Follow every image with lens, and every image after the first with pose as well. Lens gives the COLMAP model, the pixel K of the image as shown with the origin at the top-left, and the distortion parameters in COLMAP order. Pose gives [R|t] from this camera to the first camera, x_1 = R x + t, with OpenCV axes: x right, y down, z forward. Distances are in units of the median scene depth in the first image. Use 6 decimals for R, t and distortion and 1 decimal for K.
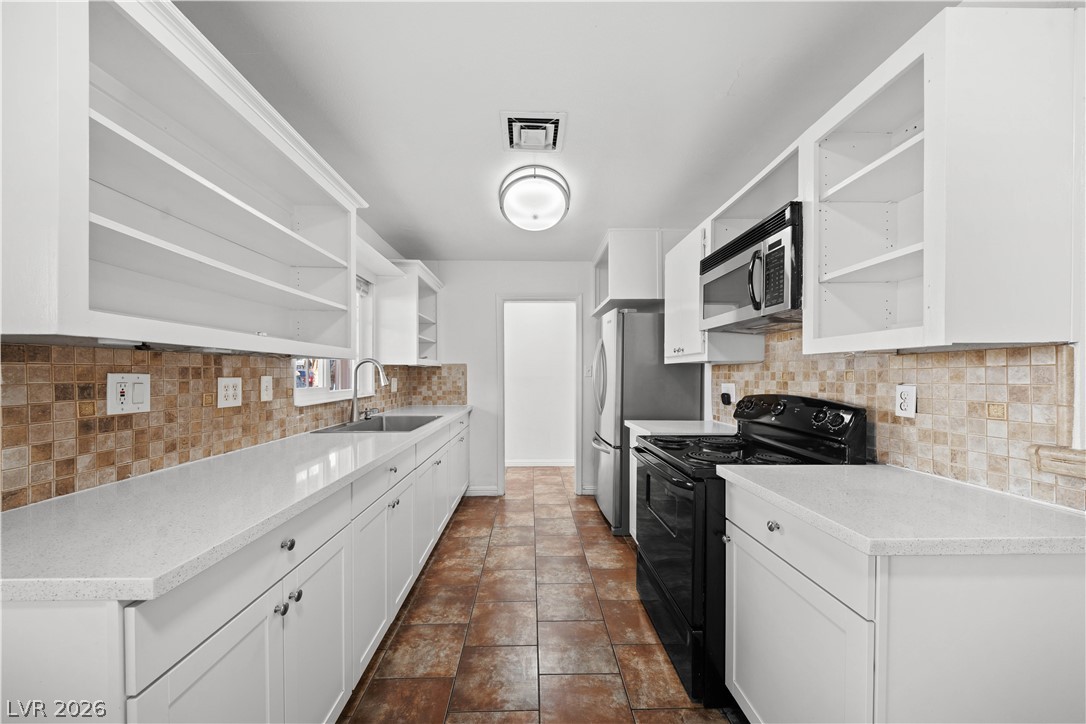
lens RADIAL K [[383.3, 0, 534.4], [0, 383.3, 376.2], [0, 0, 1]] dist [0.001580, -0.004609]
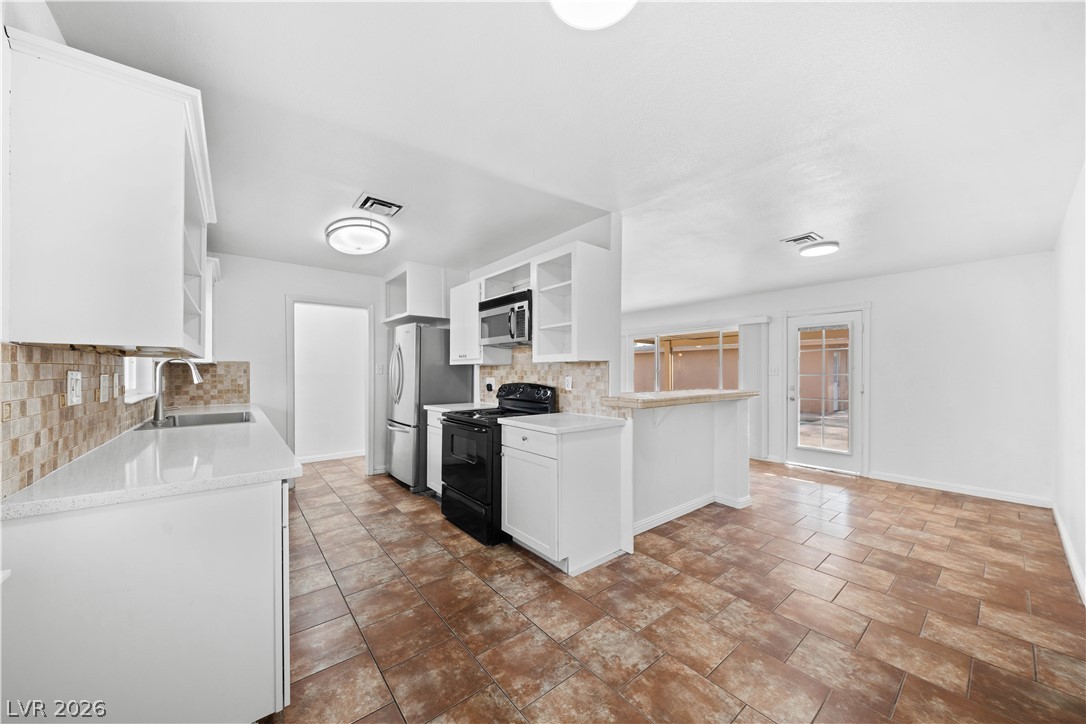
lens RADIAL K [[383.3, 0, 545.2], [0, 383.3, 371.6], [0, 0, 1]] dist [0.001580, -0.004609]
pose [[0.781048, -0.000026, 0.624472, -0.451221], [0.003774, 0.999982, -0.004679, 0.003203], [-0.624460, 0.006012, 0.781034, -0.554285]]
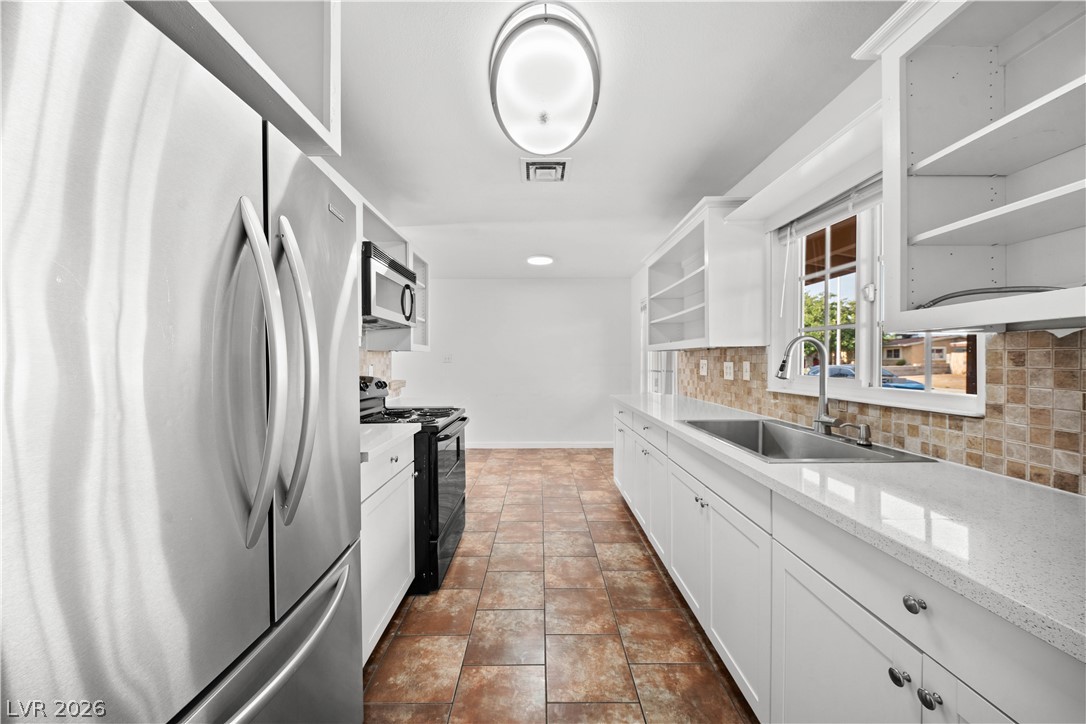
lens RADIAL K [[383.3, 0, 546.4], [0, 383.3, 363.4], [0, 0, 1]] dist [0.001580, -0.004609]
pose [[-0.999954, 0.001747, -0.009407, 0.010640], [0.001572, 0.999827, 0.018537, -0.019945], [0.009438, 0.018522, -0.999784, 2.426682]]
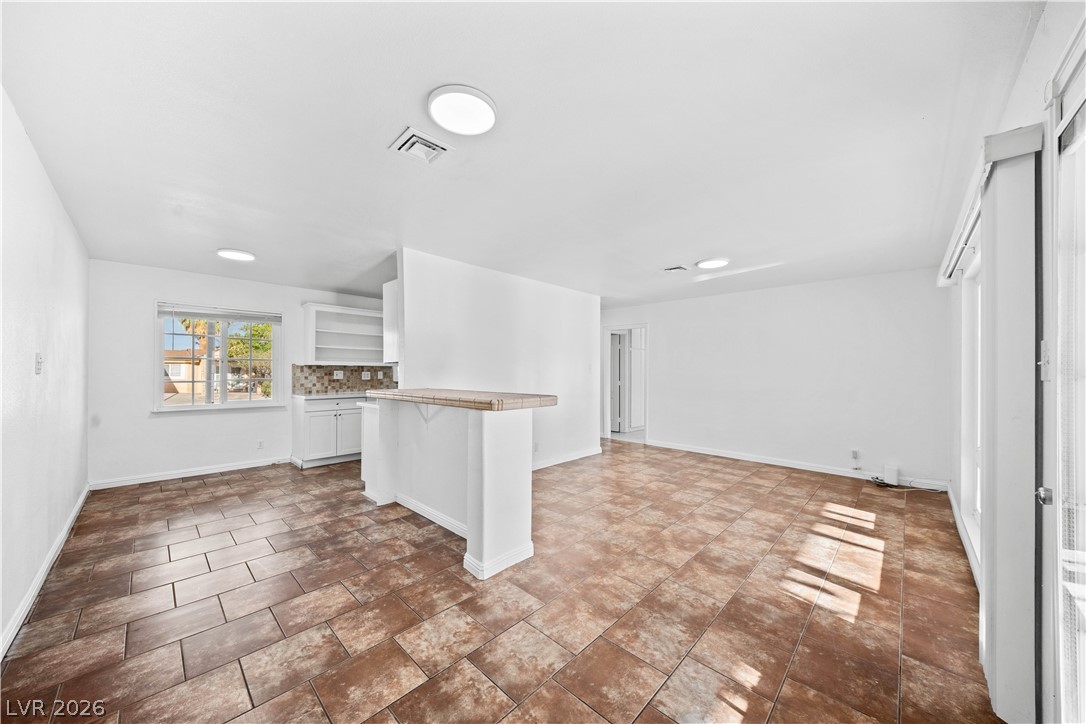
lens RADIAL K [[383.3, 0, 543.1], [0, 383.3, 367.1], [0, 0, 1]] dist [0.001580, -0.004609]
pose [[0.710088, -0.007866, -0.704069, 2.847803], [-0.005005, 0.999856, -0.016218, 0.008021], [0.704095, 0.015040, 0.709947, -0.419750]]
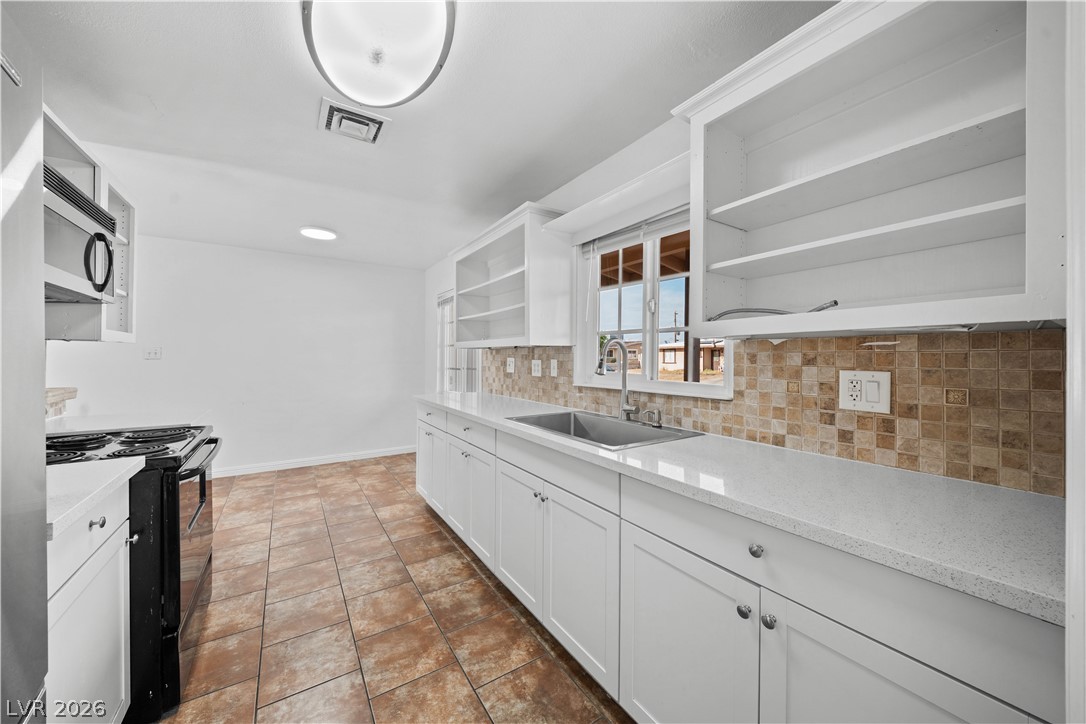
lens RADIAL K [[383.3, 0, 550.1], [0, 383.3, 358.7], [0, 0, 1]] dist [0.001580, -0.004609]
pose [[-0.828912, -0.003117, -0.559371, 0.141565], [-0.009701, 0.999914, 0.008803, -0.017898], [0.559296, 0.012724, -0.828871, 2.301630]]
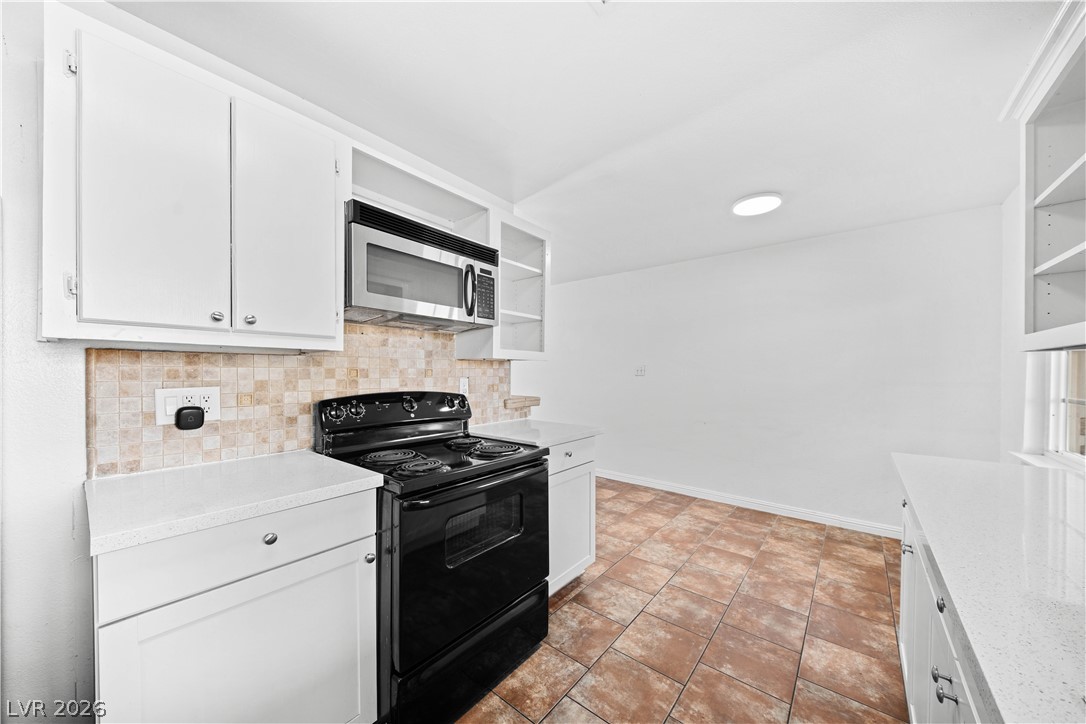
lens RADIAL K [[383.3, 0, 536.5], [0, 383.3, 373.0], [0, 0, 1]] dist [0.001580, -0.004609]
pose [[-0.763996, -0.011009, 0.645127, -0.290869], [-0.005031, 0.999926, 0.011105, -0.015385], [-0.645201, 0.005239, -0.763995, 1.622336]]
